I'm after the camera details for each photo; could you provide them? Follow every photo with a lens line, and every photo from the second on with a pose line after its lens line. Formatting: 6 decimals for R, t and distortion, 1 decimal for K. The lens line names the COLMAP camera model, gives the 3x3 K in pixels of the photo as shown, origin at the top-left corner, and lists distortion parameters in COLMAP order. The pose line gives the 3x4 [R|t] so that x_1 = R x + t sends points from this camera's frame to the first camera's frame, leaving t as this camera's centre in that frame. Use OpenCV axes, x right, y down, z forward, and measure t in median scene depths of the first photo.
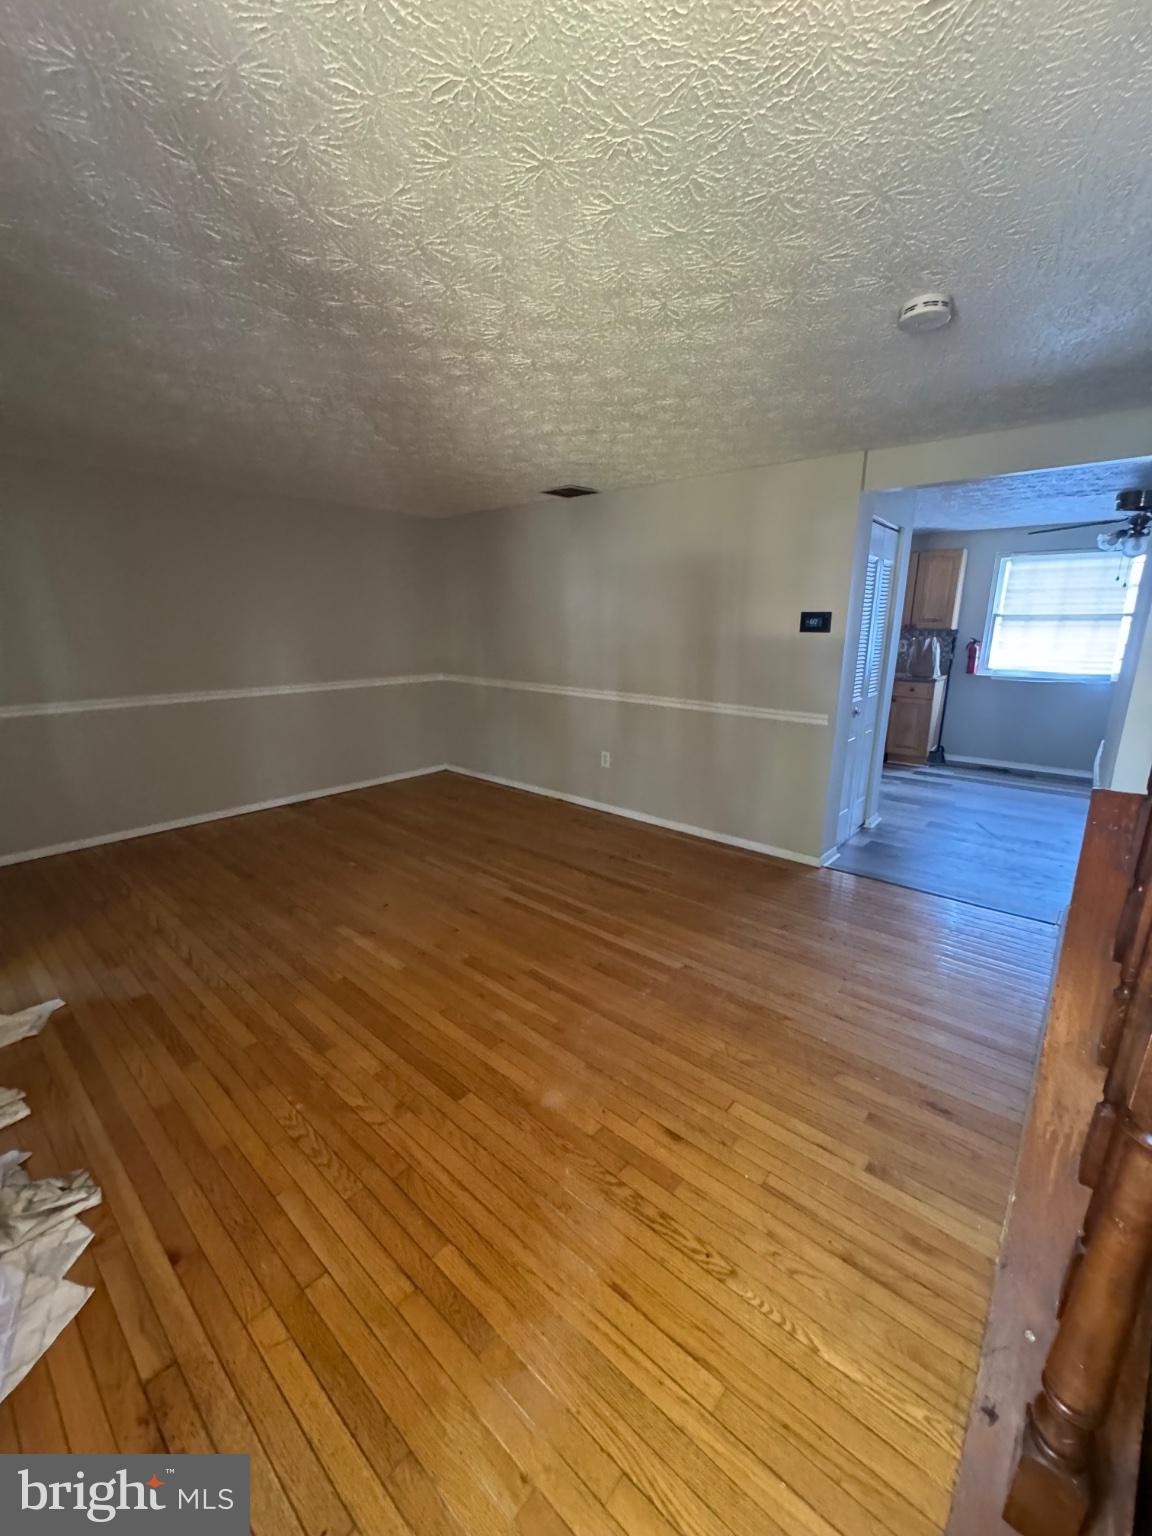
lens RADIAL K [[621.2, 0, 576.4], [0, 621.2, 763.3], [0, 0, 1]] dist [-0.002863, -0.000335]
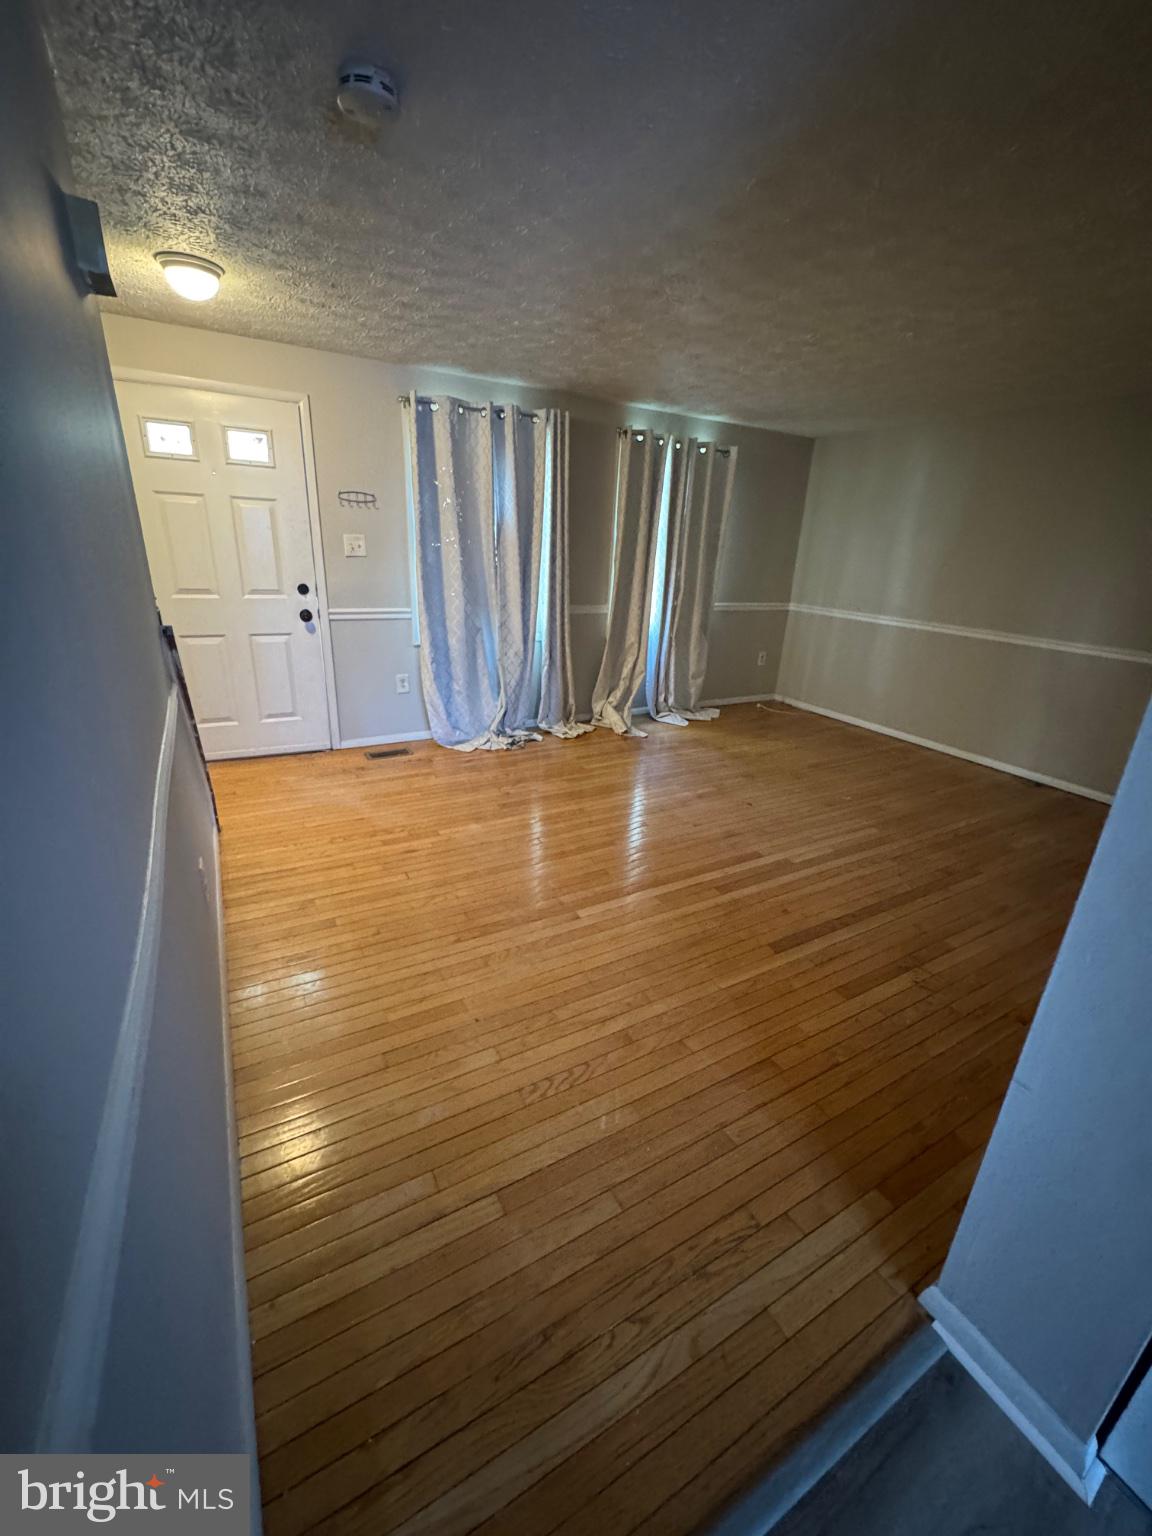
lens RADIAL K [[621.2, 0, 578.1], [0, 621.2, 767.2], [0, 0, 1]] dist [-0.002863, -0.000335]
pose [[-0.341493, 0.300551, -0.890534, 1.142706], [-0.260721, 0.880018, 0.396981, -0.285403], [0.902999, 0.367747, -0.222160, 1.388199]]
